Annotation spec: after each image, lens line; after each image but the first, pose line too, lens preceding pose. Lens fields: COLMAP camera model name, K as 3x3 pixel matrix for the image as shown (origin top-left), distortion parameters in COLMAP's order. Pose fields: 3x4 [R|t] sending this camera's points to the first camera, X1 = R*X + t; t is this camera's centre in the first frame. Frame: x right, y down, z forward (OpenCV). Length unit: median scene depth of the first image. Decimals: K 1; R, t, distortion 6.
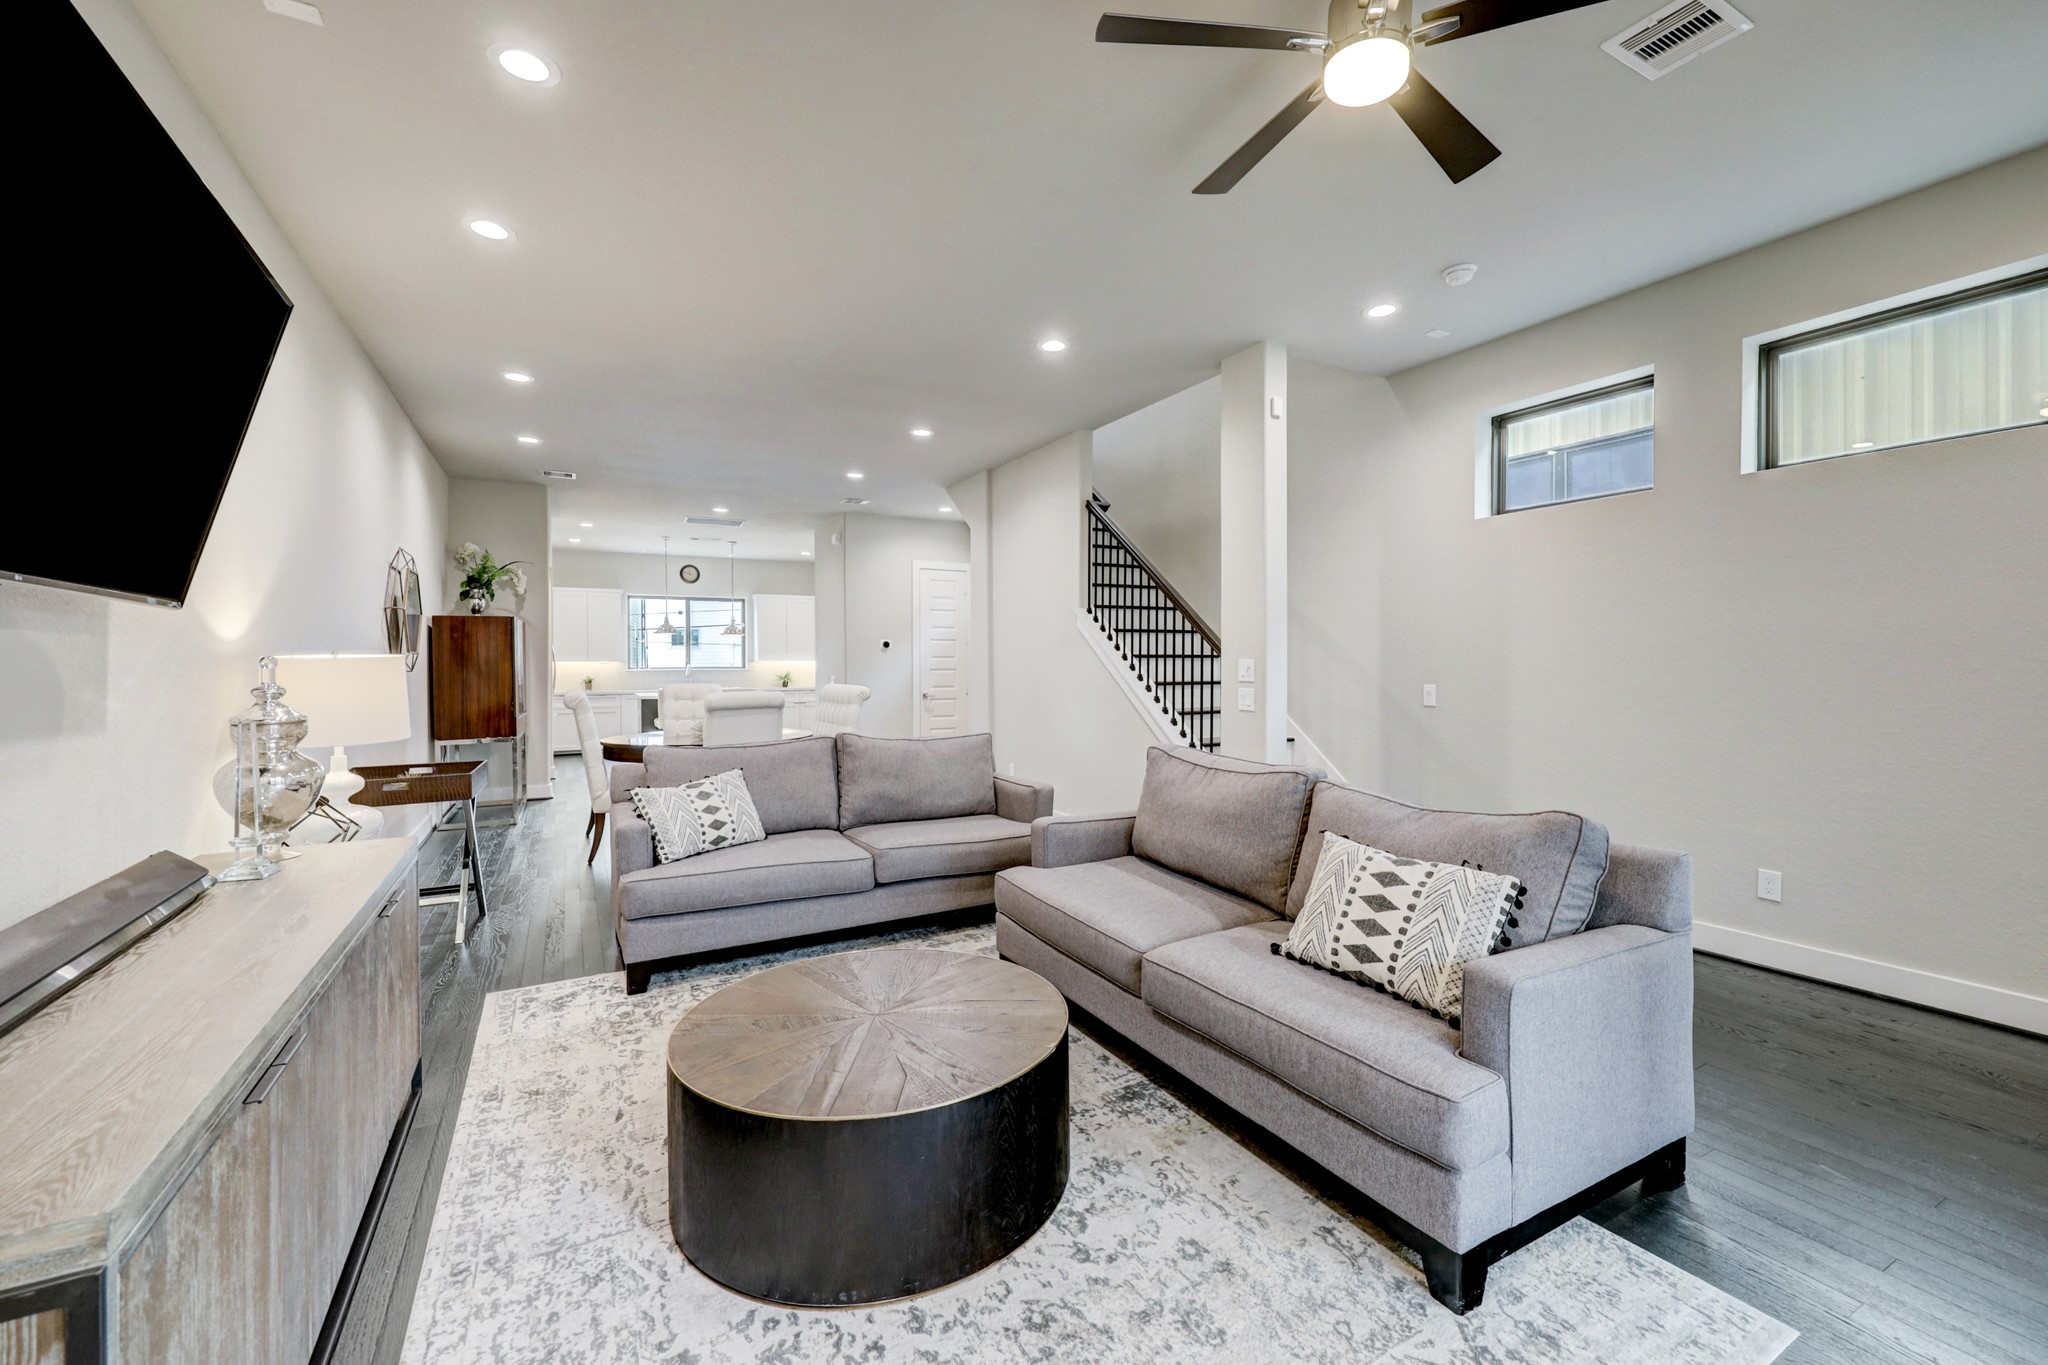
lens RADIAL K [[833.1, 0, 996.0], [0, 833.1, 673.4], [0, 0, 1]] dist [-0.000044, -0.000872]
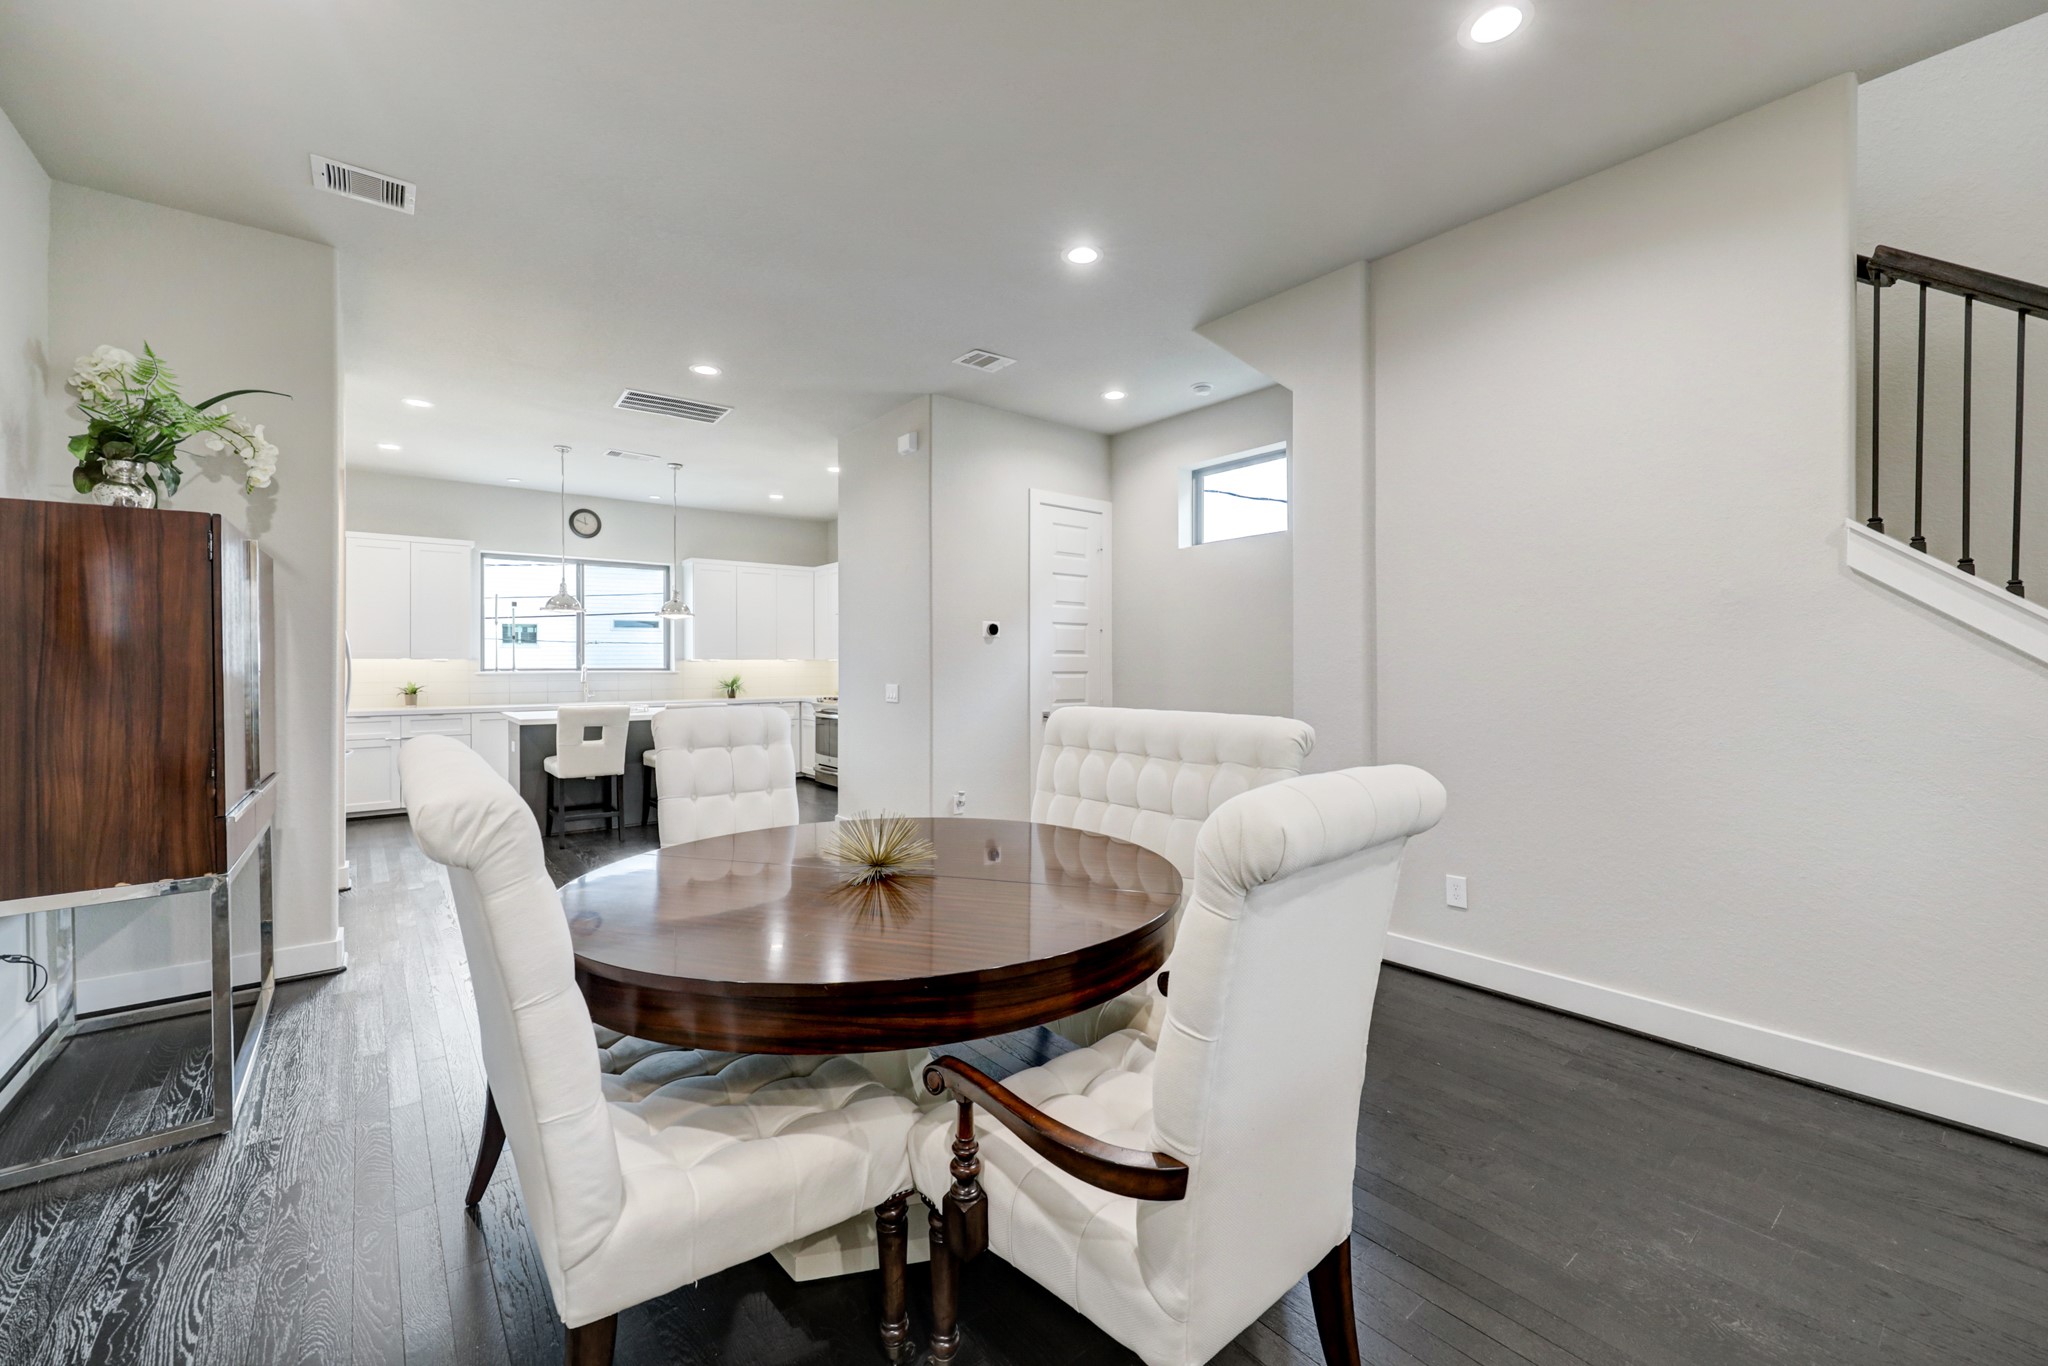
lens RADIAL K [[833.1, 0, 1000.9], [0, 833.1, 673.6], [0, 0, 1]] dist [-0.000044, -0.000872]
pose [[0.984067, 0.001062, 0.177794, -0.230000], [-0.000552, 0.999996, -0.002922, -0.002354], [-0.177796, 0.002777, 0.984063, 0.429582]]
